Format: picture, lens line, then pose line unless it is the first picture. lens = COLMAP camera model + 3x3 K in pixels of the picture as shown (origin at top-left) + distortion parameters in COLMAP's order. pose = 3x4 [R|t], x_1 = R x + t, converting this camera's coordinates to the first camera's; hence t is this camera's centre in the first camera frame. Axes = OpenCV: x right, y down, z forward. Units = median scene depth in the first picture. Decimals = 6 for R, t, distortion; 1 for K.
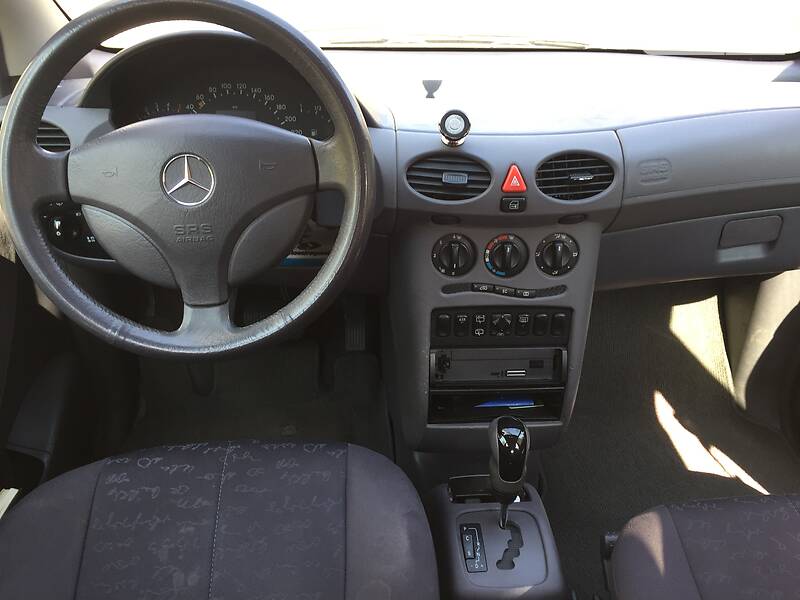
lens RADIAL K [[691.7, 0, 400.0], [0, 691.7, 300.0], [0, 0, 1]] dist [0.008951, -0.000055]
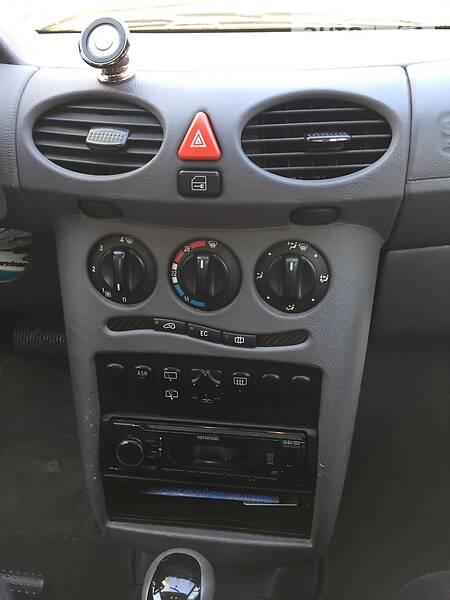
lens RADIAL K [[518.8, 0, 241.4], [0, 518.8, 302.7], [0, 0, 1]] dist [0.008951, -0.000055]
pose [[0.984266, 0.057047, -0.167228, 0.262433], [-0.062070, 0.997760, -0.024960, -0.030479], [0.165429, 0.034947, 0.985602, 0.565015]]
